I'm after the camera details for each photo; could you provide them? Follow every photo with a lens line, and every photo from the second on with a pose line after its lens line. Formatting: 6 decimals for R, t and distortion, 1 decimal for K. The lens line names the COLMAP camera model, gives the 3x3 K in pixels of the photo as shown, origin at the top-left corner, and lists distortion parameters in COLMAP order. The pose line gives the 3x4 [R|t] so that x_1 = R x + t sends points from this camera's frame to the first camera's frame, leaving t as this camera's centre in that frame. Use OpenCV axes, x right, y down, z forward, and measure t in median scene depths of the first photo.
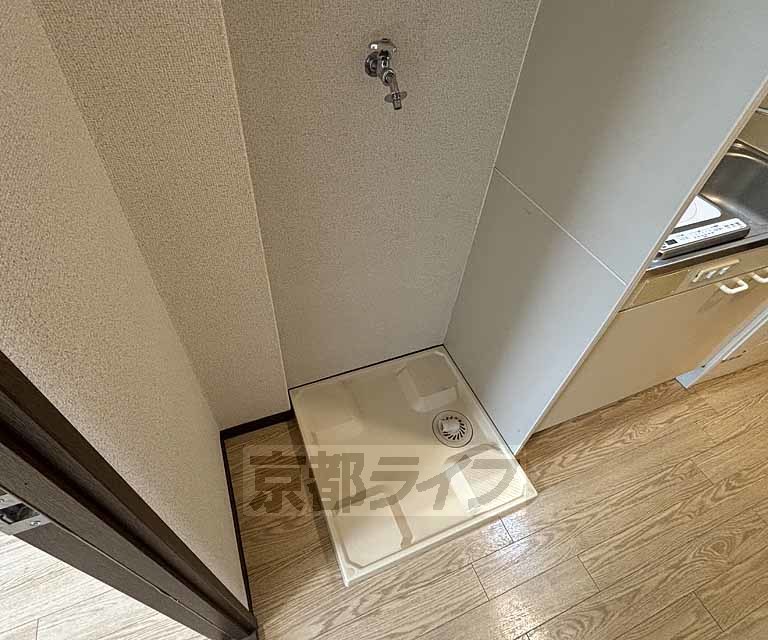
lens RADIAL K [[407.6, 0, 382.9], [0, 407.6, 319.2], [0, 0, 1]] dist [0.001124, 0.000253]
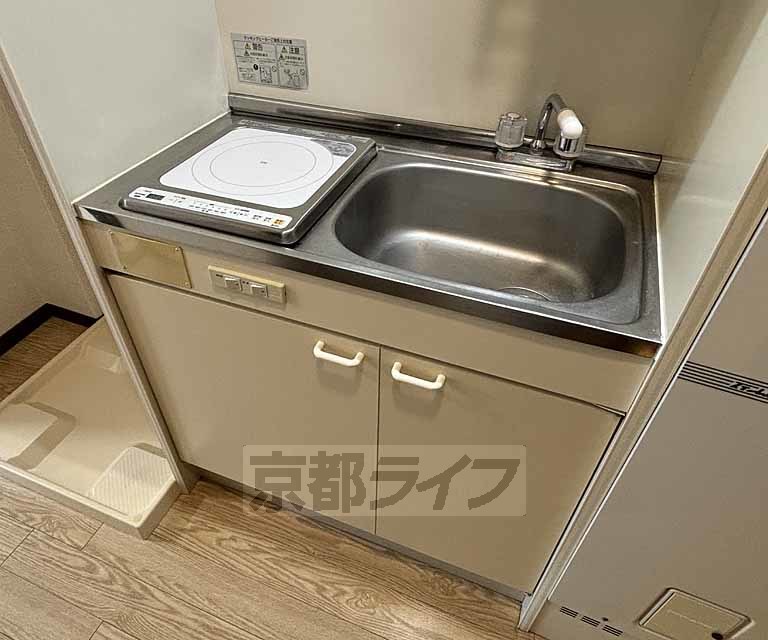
lens RADIAL K [[512.5, 0, 381.0], [0, 512.5, 320.6], [0, 0, 1]] dist [-0.000785, 0.001119]
pose [[0.719502, 0.396985, -0.569843, 1.071729], [-0.477065, 0.878812, 0.009873, -0.130197], [0.504704, 0.264749, 0.821695, 0.332742]]
